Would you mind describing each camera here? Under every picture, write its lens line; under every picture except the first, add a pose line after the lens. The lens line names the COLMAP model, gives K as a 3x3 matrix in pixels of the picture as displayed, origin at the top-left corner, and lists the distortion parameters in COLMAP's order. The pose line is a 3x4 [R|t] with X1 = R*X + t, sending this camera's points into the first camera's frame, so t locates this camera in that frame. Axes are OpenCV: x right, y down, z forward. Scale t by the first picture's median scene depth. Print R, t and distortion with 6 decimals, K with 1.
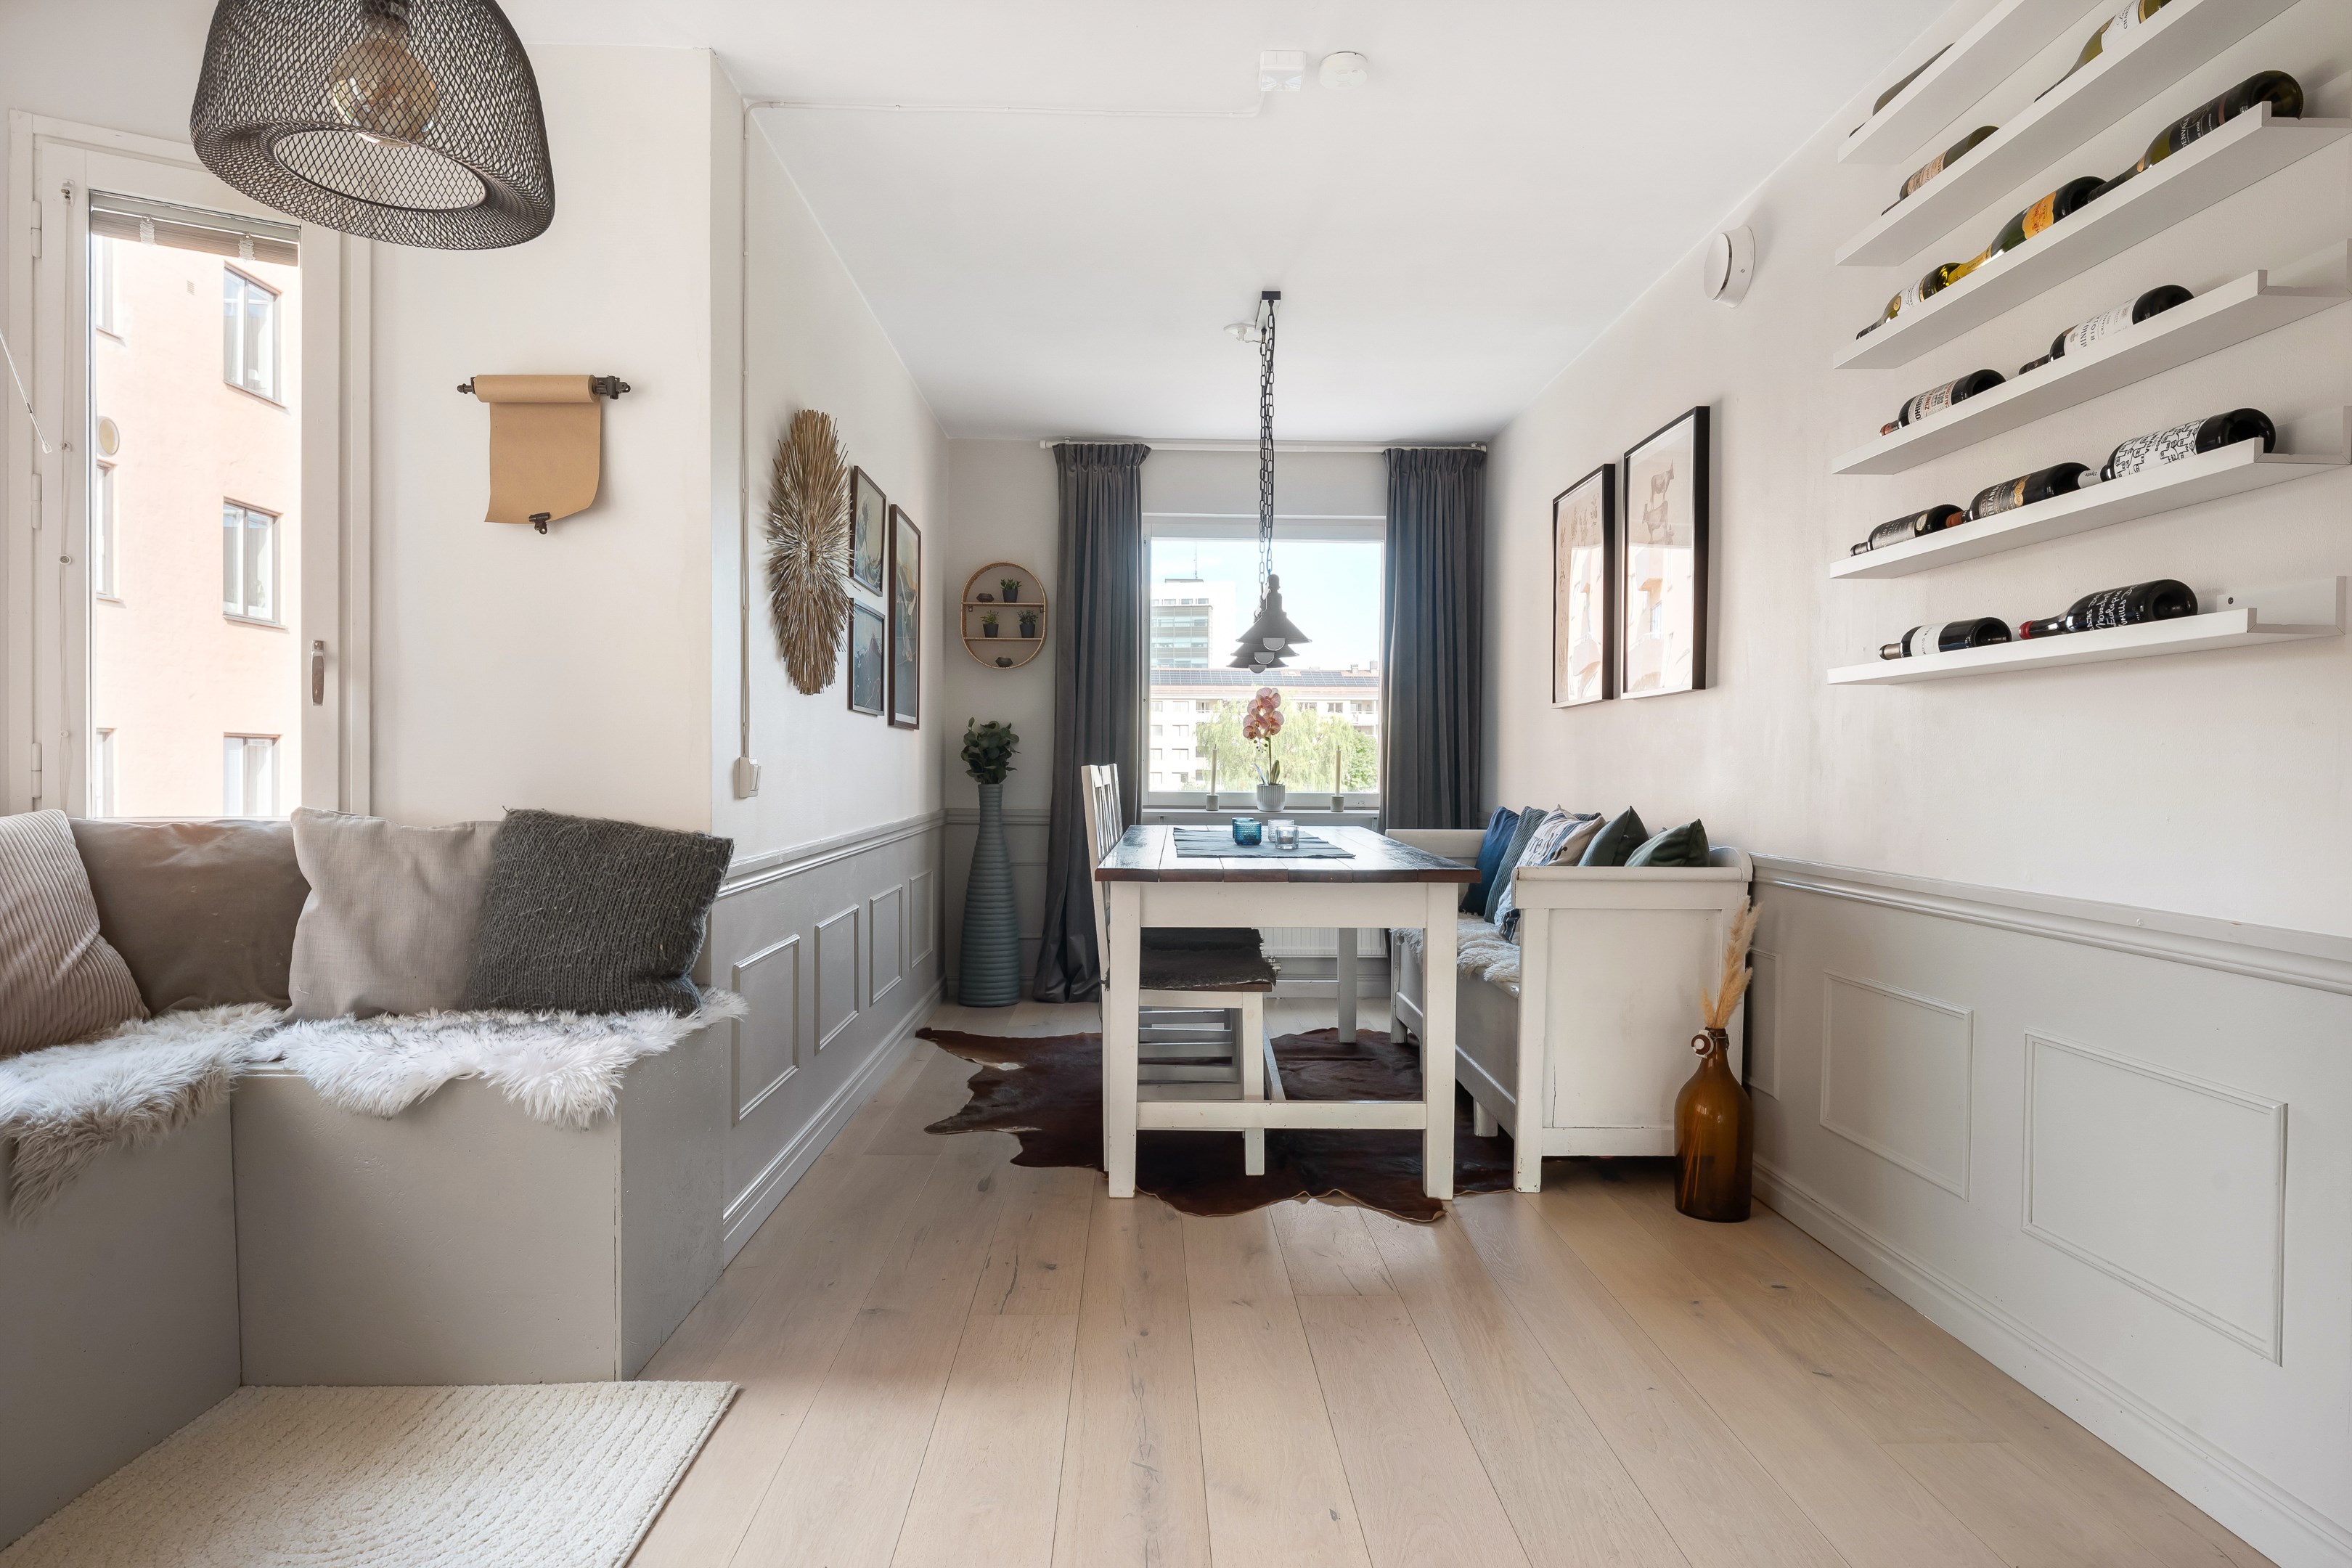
lens RADIAL K [[1349.5, 0, 1176.0], [0, 1349.5, 784.0], [0, 0, 1]] dist [-0.001642, -0.000568]
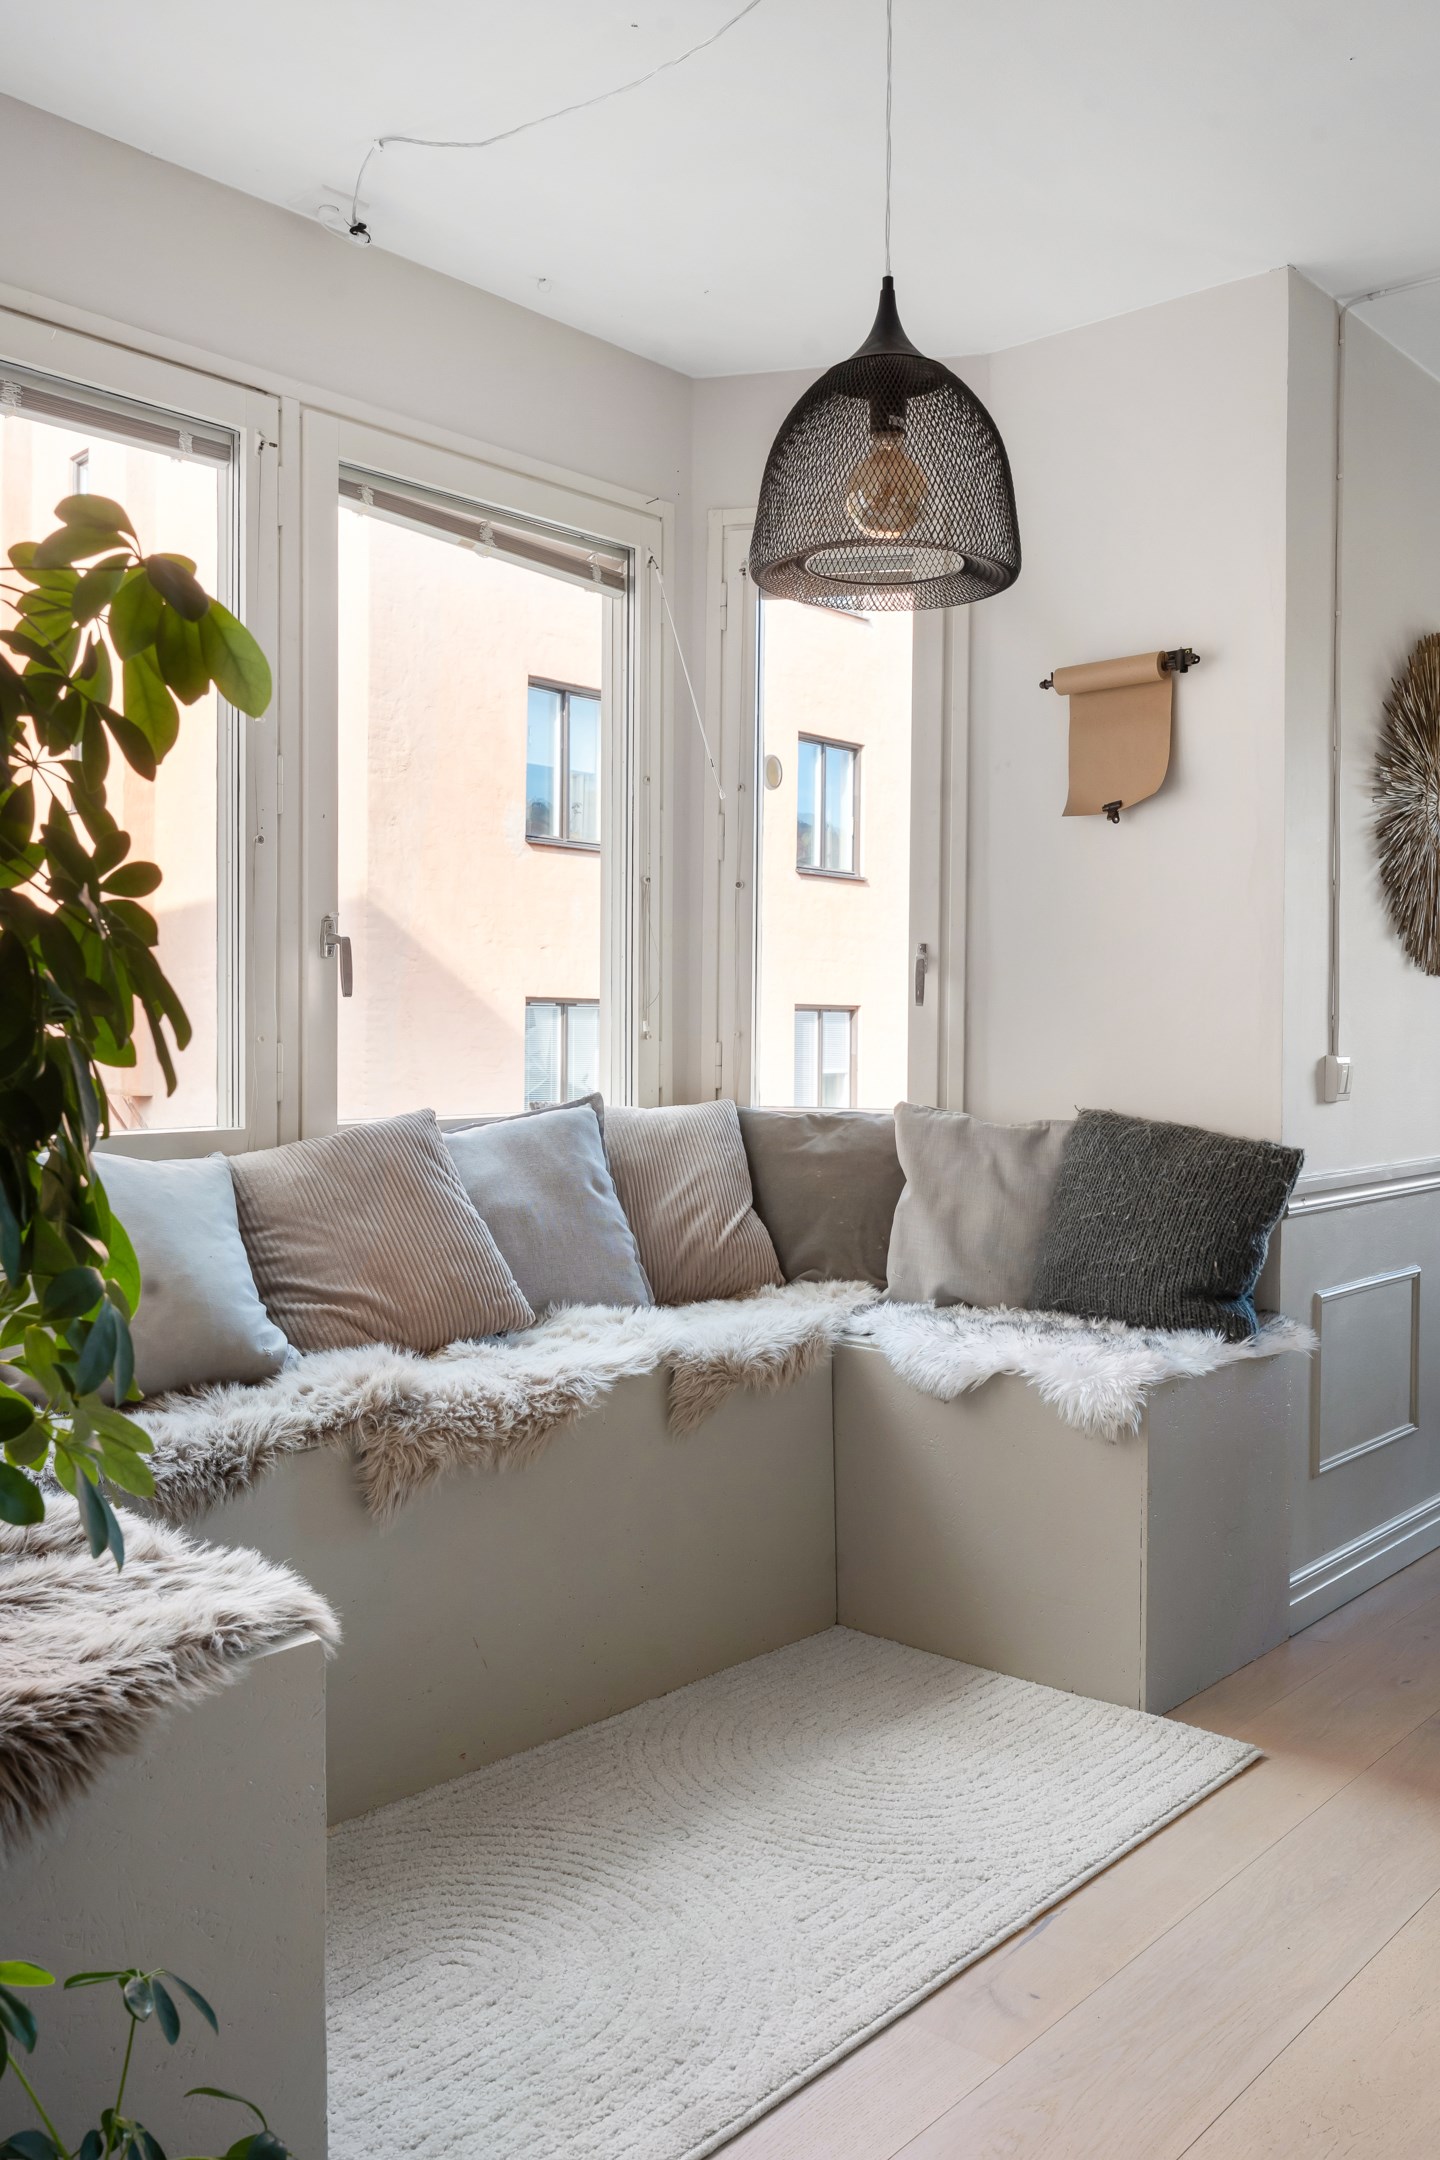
lens RADIAL K [[1722.7, 0, 720.0], [0, 1722.7, 1050.7], [0, 0, 1]] dist [-0.002884, -0.000266]
pose [[0.726924, 0.006141, -0.686690, 0.138036], [-0.011377, 0.999930, -0.003101, -0.013380], [0.686623, 0.010066, 0.726944, -0.068061]]
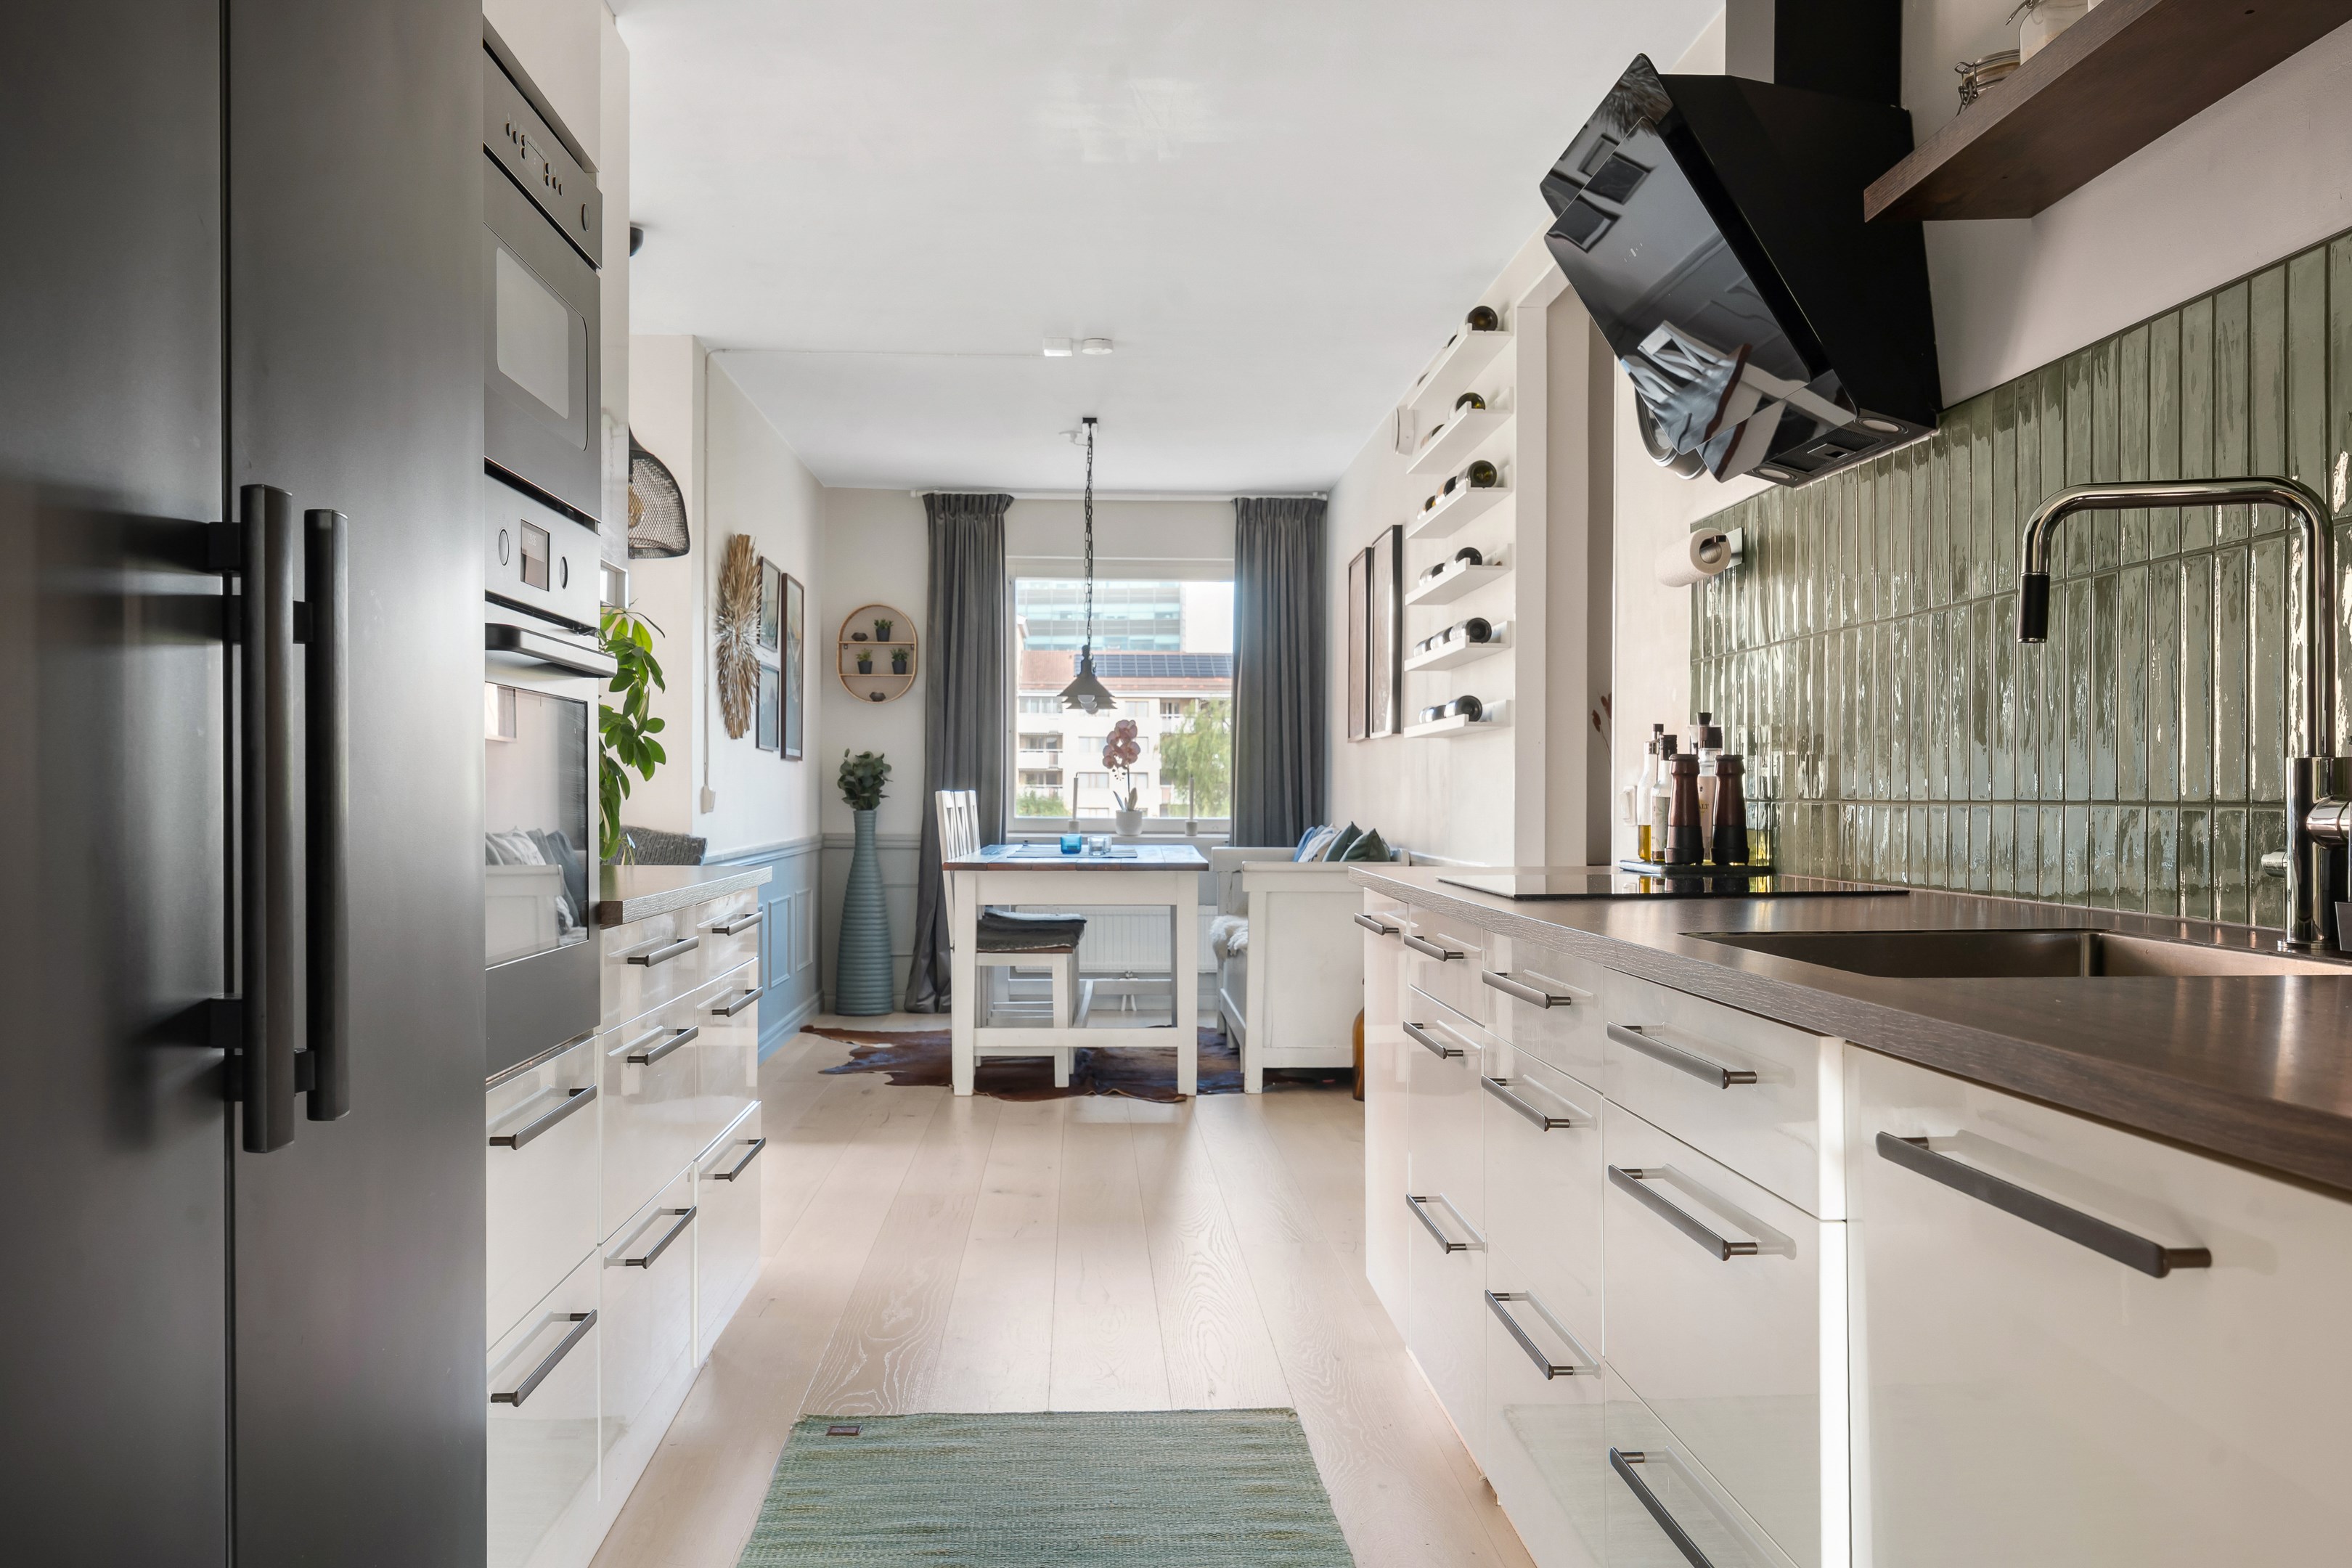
lens RADIAL K [[2021.5, 0, 1176.0], [0, 2021.5, 784.0], [0, 0, 1]] dist [-0.002293, 0.000346]
pose [[0.999743, -0.002983, 0.022495, 0.134020], [0.003436, 0.999792, -0.020125, 0.022302], [-0.022430, 0.020197, 0.999544, -1.111588]]
